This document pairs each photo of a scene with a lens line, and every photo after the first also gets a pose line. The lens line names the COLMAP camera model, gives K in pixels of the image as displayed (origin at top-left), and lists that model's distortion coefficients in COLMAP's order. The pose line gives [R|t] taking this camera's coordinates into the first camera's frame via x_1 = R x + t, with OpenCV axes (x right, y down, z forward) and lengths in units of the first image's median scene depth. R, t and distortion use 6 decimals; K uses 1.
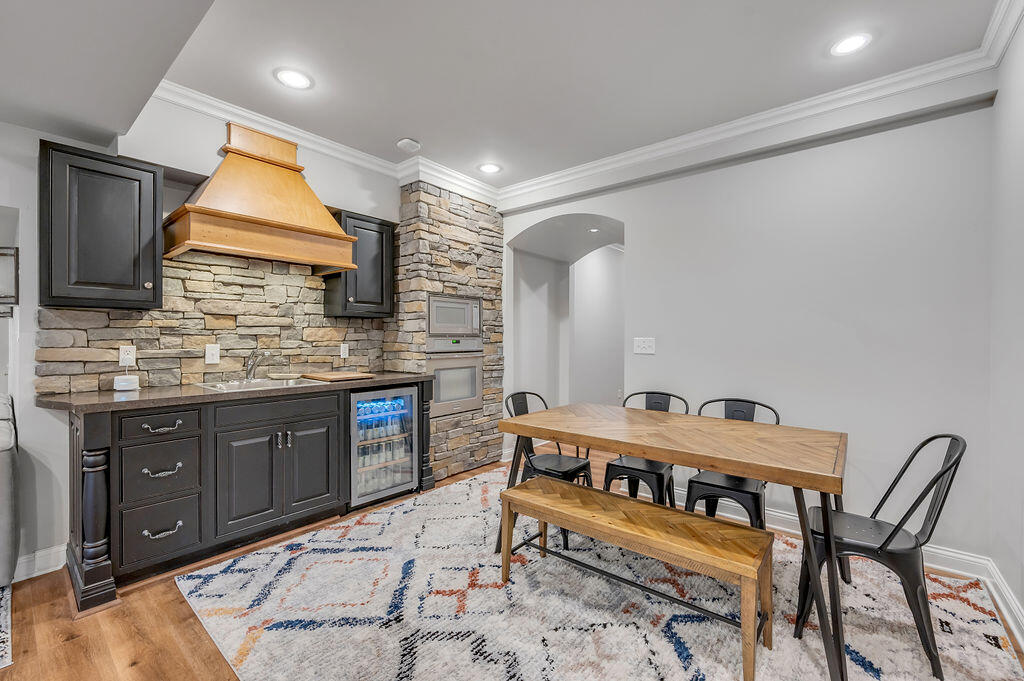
lens RADIAL K [[421.1, 0, 515.6], [0, 421.1, 339.0], [0, 0, 1]] dist [-0.001282, -0.000187]
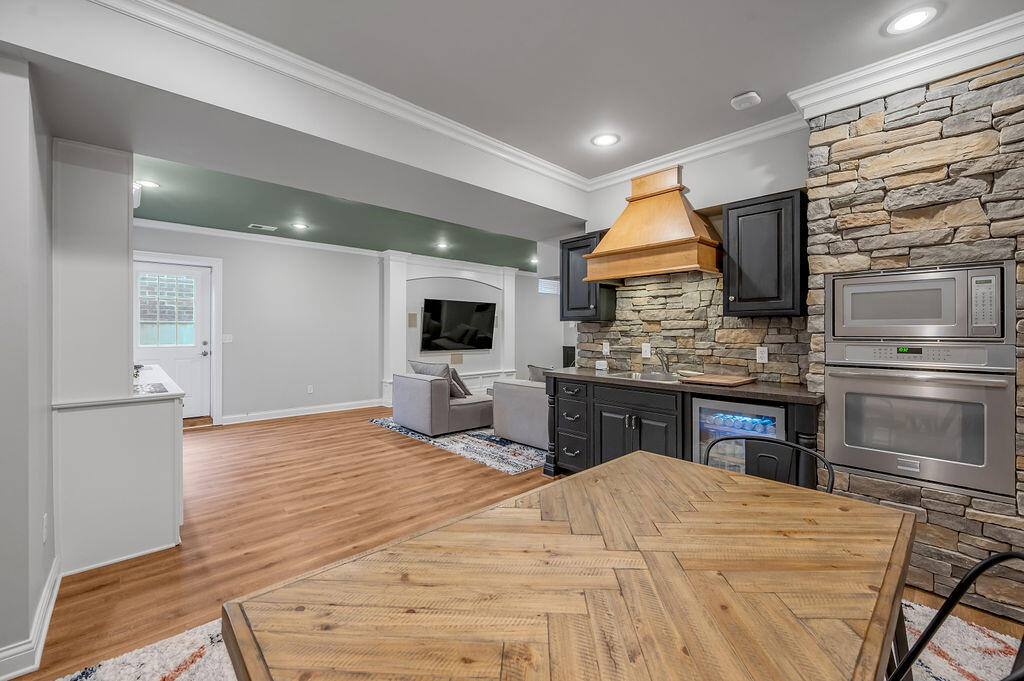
lens RADIAL K [[421.1, 0, 515.6], [0, 421.1, 339.0], [0, 0, 1]] dist [-0.001282, -0.000187]
pose [[-0.118733, 0.016108, -0.992796, 0.611181], [-0.005004, 0.999846, 0.016821, -0.019901], [0.992914, 0.006966, -0.118634, 0.683579]]
